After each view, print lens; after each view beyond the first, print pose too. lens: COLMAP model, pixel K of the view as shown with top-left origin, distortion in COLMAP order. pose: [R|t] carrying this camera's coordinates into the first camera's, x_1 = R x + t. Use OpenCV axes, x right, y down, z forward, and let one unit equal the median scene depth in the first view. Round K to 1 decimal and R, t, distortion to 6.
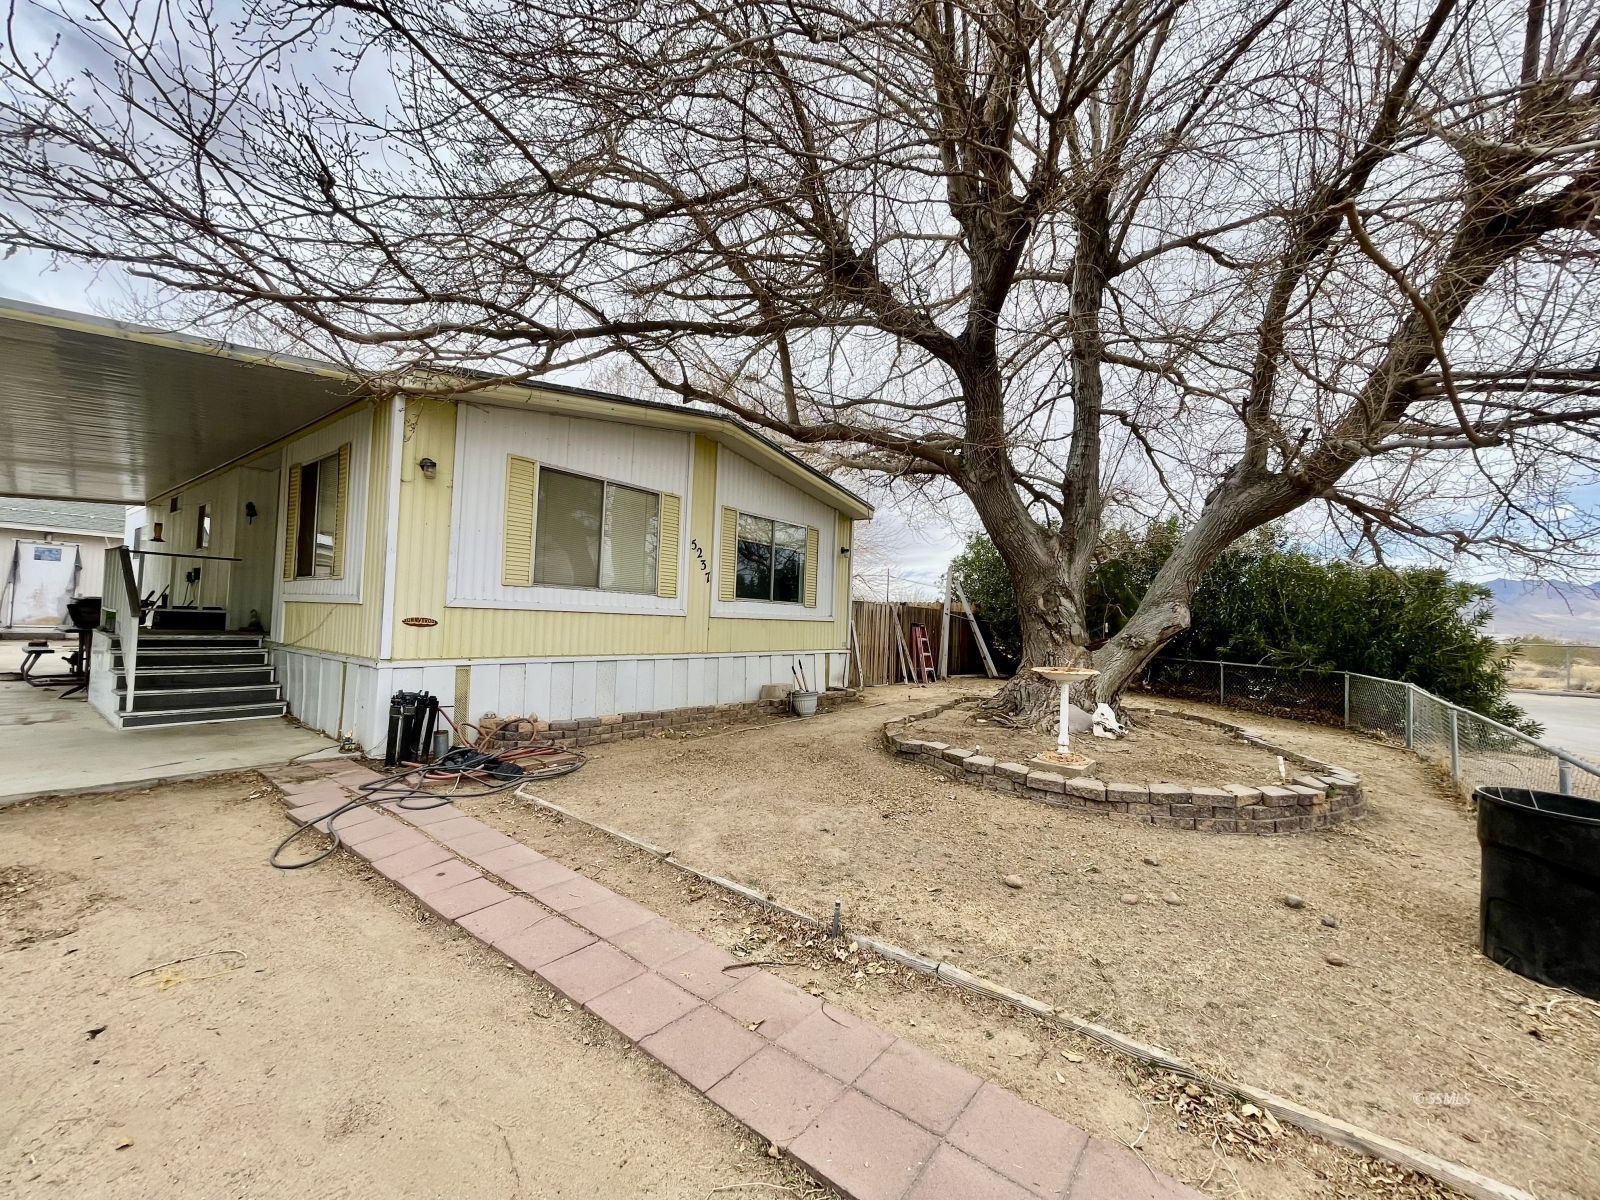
lens RADIAL K [[642.2, 0, 794.5], [0, 642.2, 604.5], [0, 0, 1]] dist [-0.000542, -0.000393]
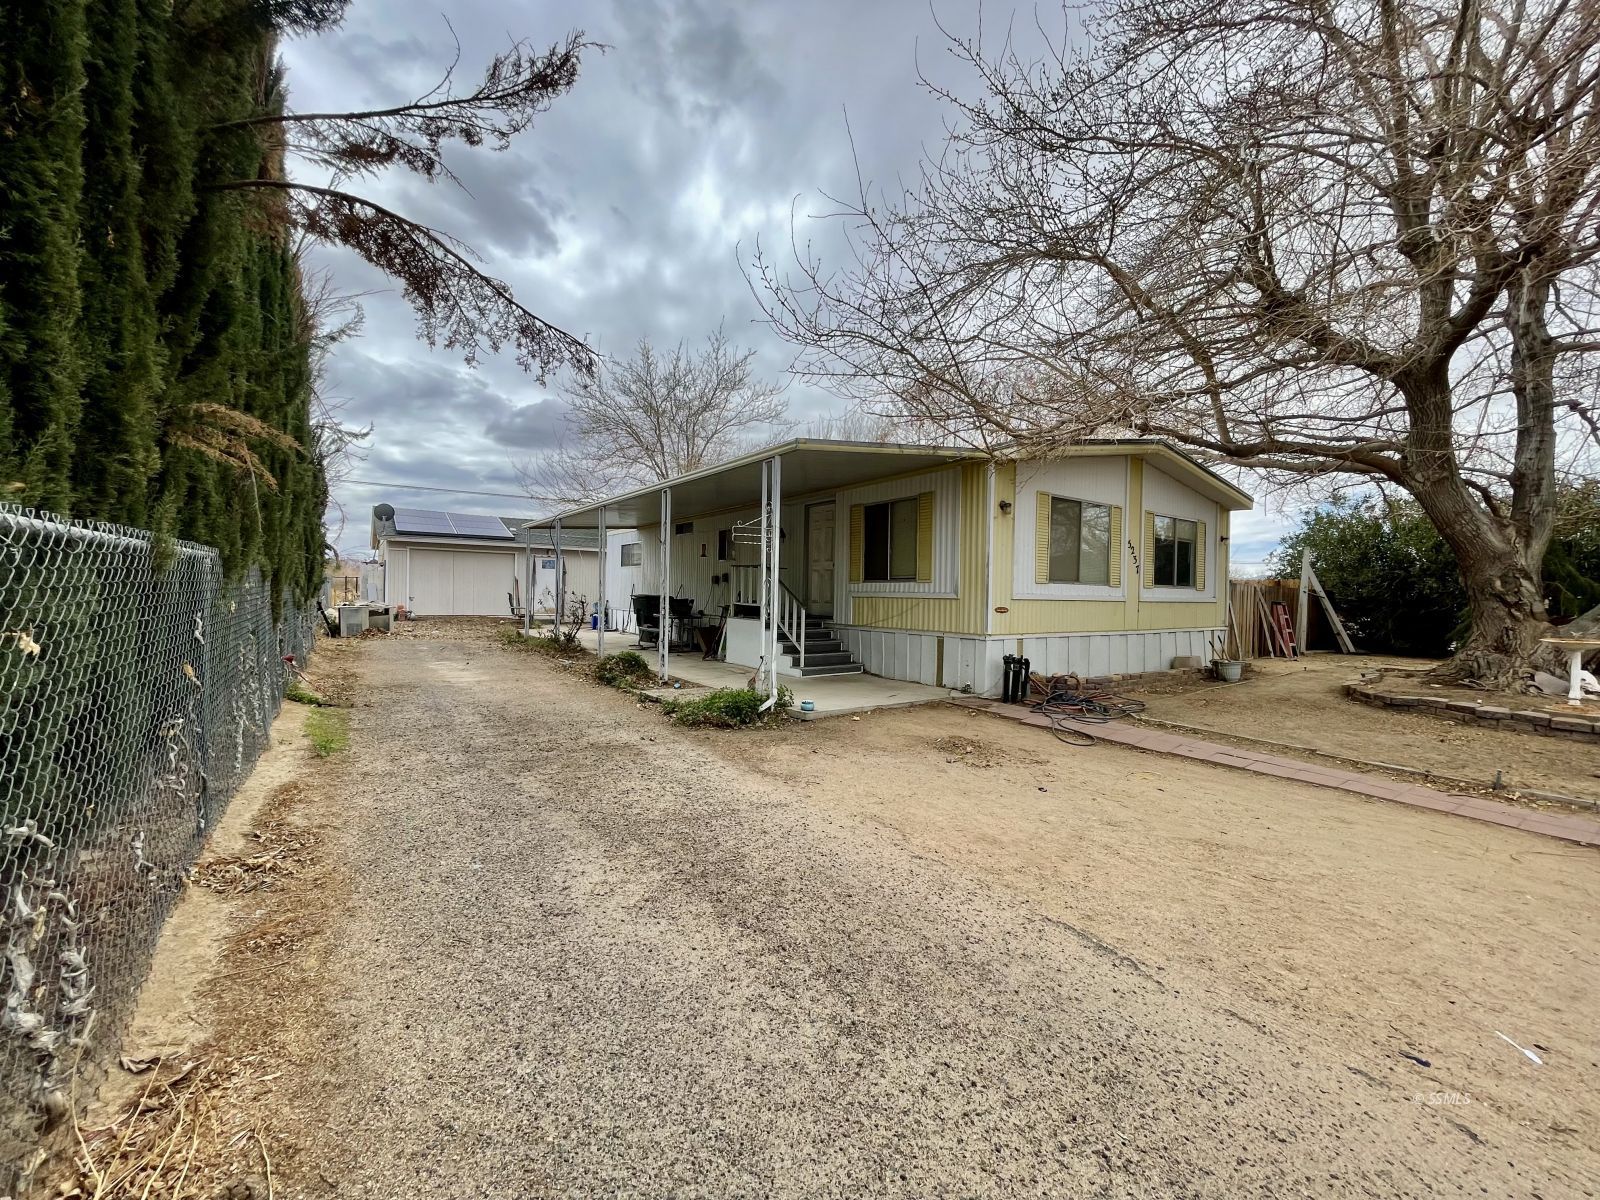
lens RADIAL K [[642.2, 0, 794.5], [0, 642.2, 604.5], [0, 0, 1]] dist [-0.000542, -0.000393]
pose [[0.955431, -0.017706, -0.294682, -0.468303], [0.027366, 0.999214, 0.028691, -0.032878], [0.293942, -0.035476, 0.955165, -0.456529]]
